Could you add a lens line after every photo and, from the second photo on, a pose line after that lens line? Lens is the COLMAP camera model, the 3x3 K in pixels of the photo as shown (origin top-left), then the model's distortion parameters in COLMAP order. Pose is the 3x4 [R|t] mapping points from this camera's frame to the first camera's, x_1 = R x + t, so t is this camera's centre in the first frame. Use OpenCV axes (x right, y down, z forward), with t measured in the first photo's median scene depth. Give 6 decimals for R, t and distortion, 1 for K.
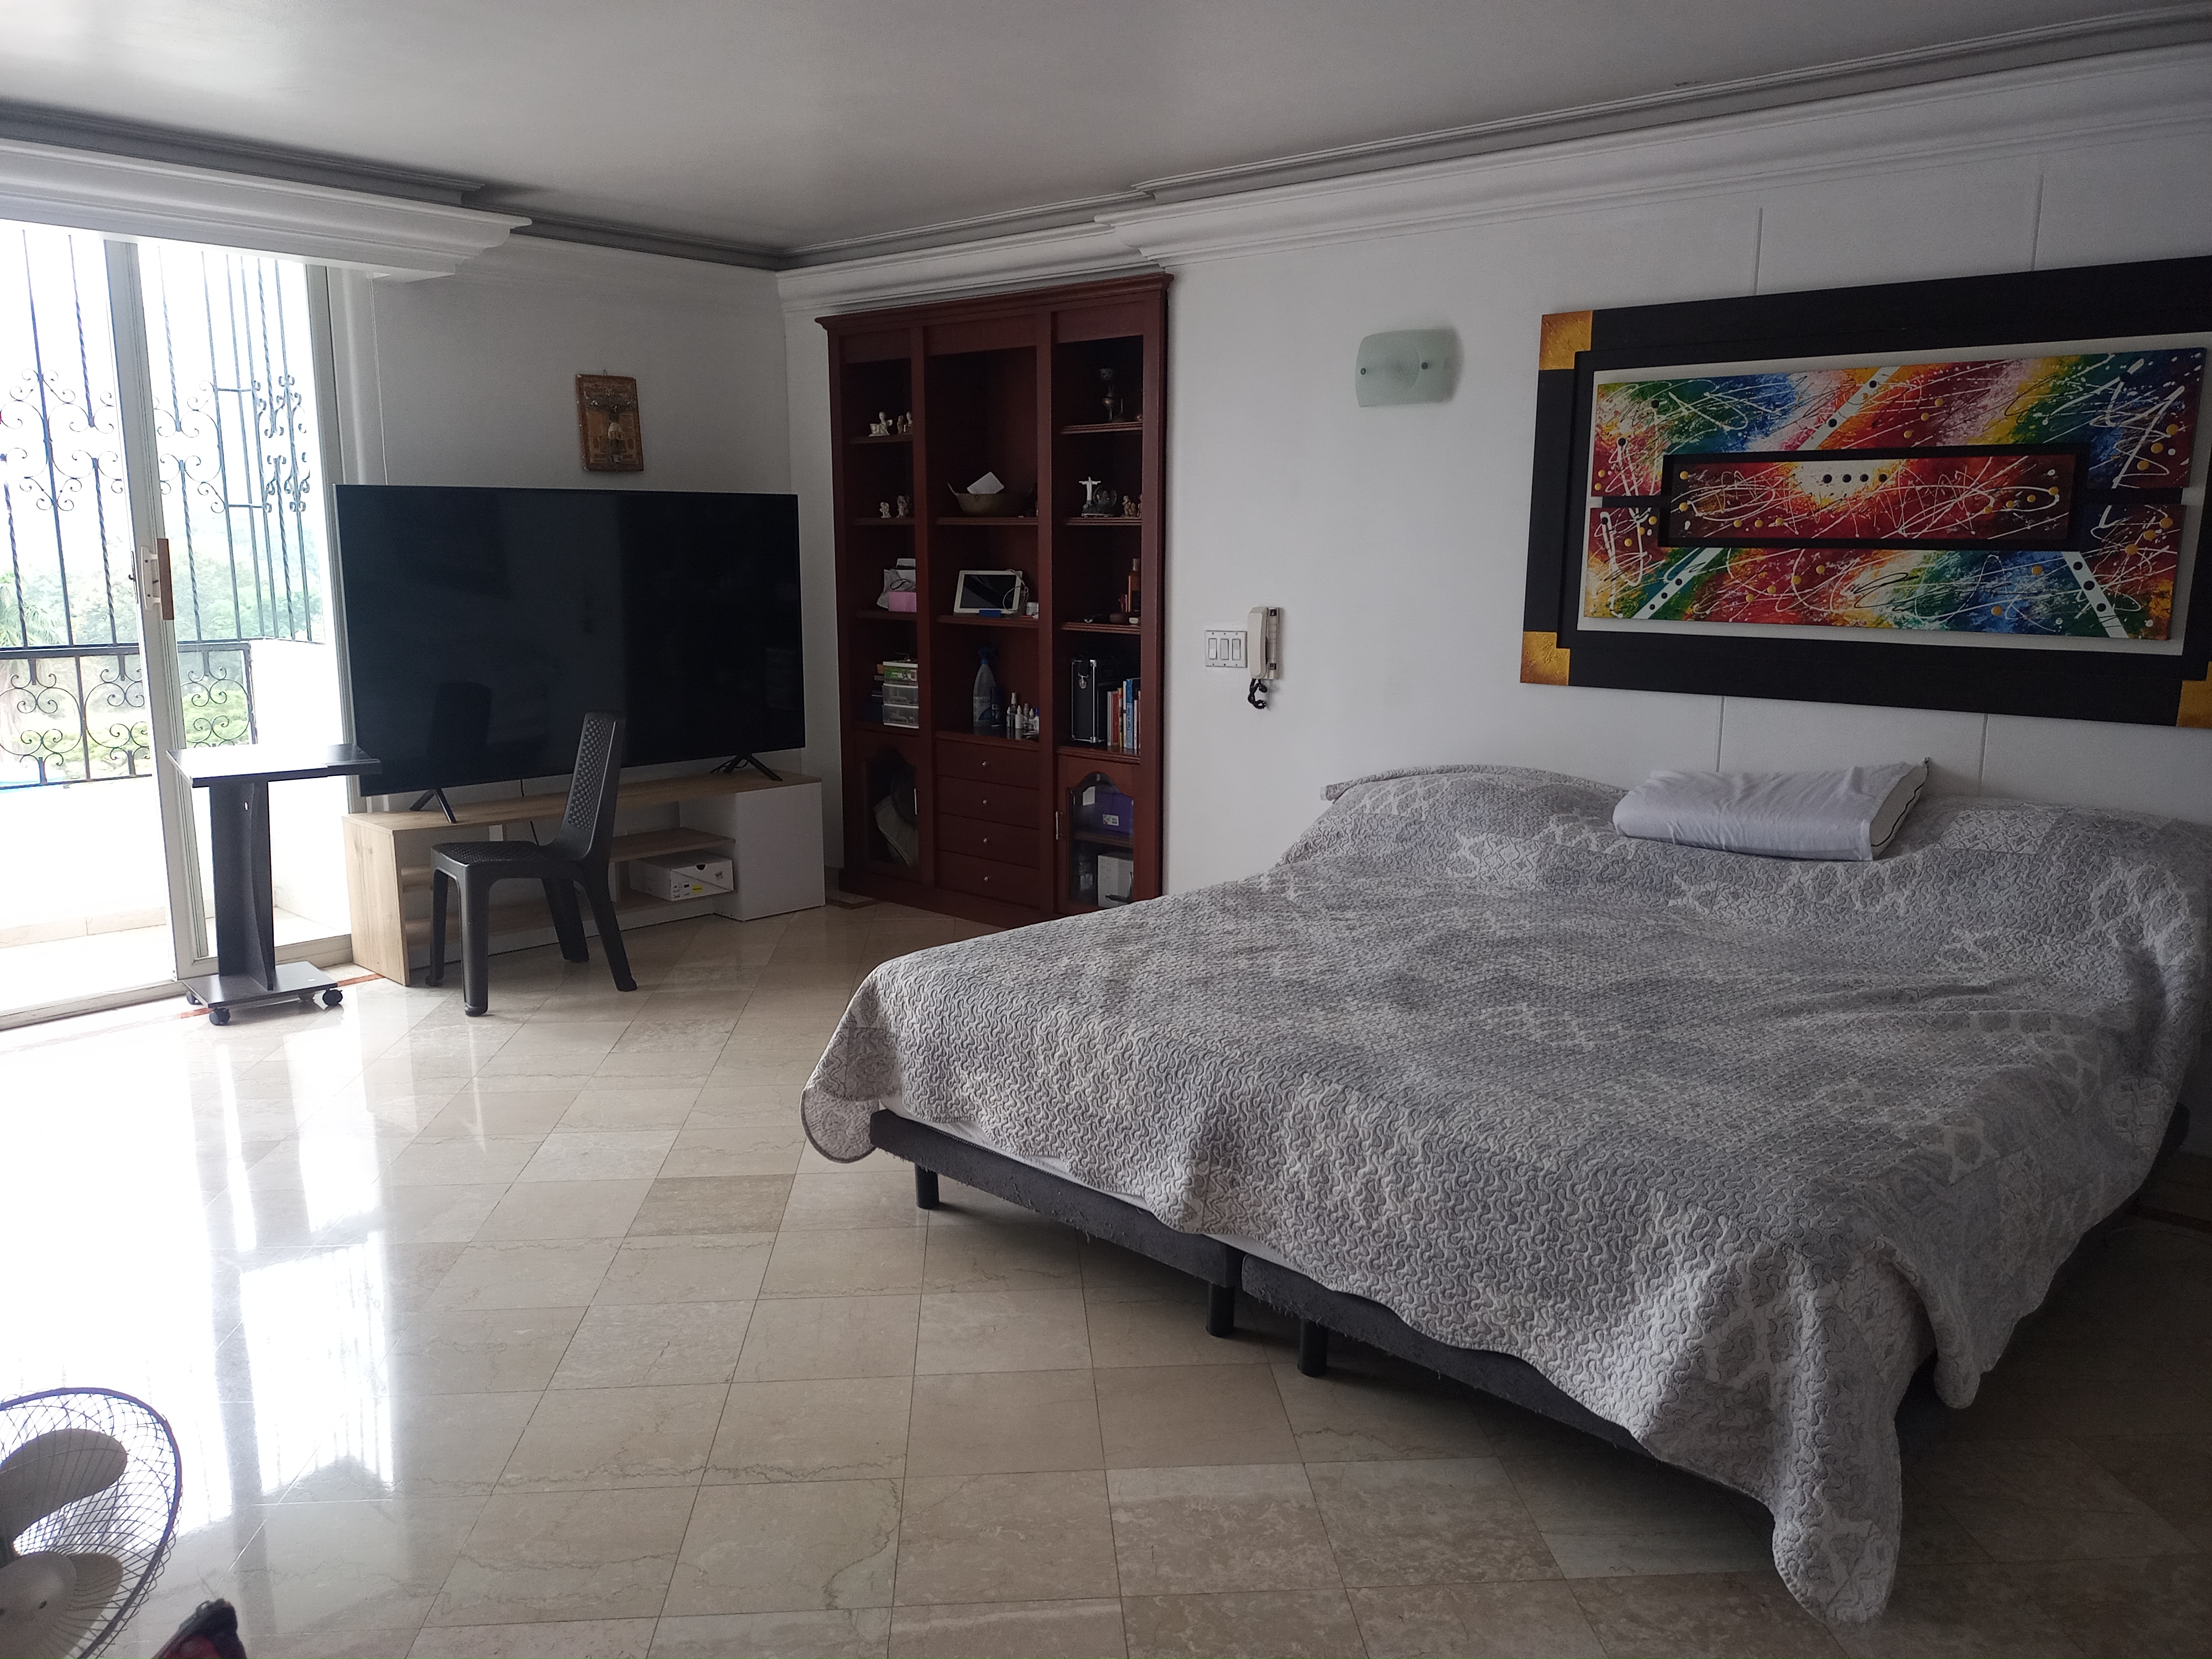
lens RADIAL K [[1643.3, 0, 1117.0], [0, 1643.3, 834.4], [0, 0, 1]] dist [0.079393, -0.089209]
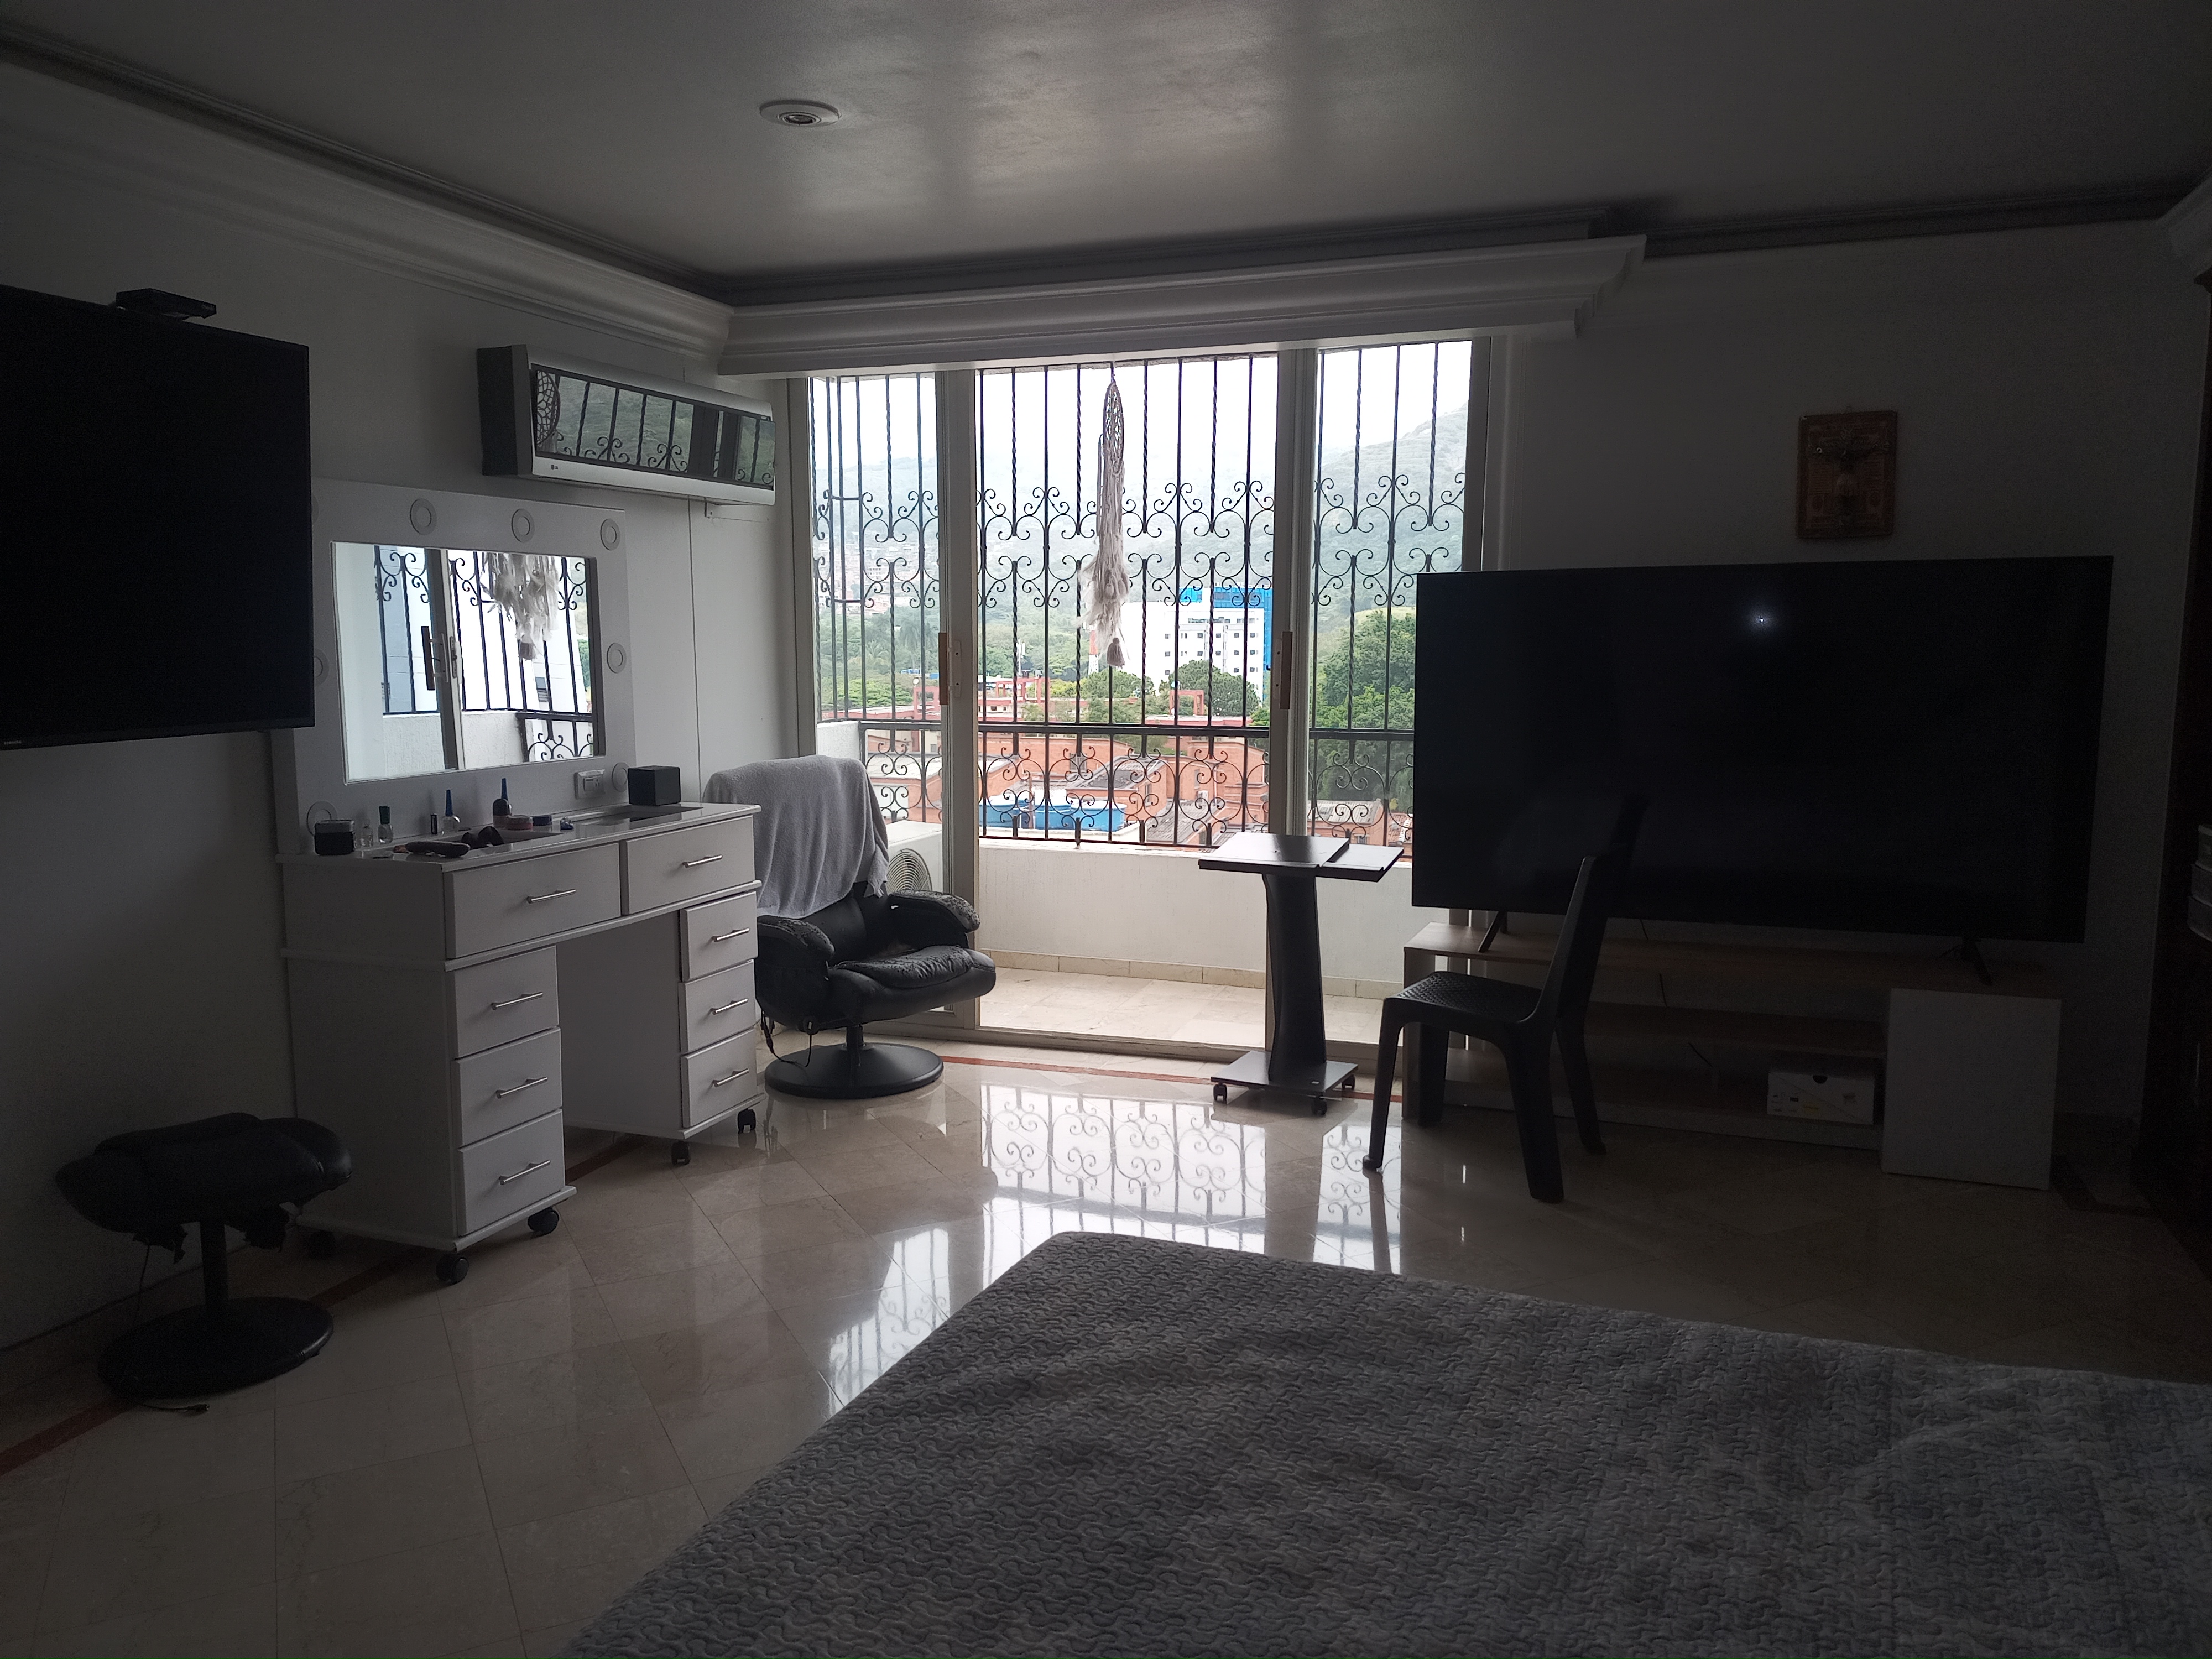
lens RADIAL K [[1643.3, 0, 1112.1], [0, 1643.3, 813.7], [0, 0, 1]] dist [0.079393, -0.089209]
pose [[0.371361, 0.103008, -0.922757, 0.290089], [-0.162955, 0.985632, 0.044445, -0.076374], [0.914077, 0.133863, 0.382811, 0.431649]]
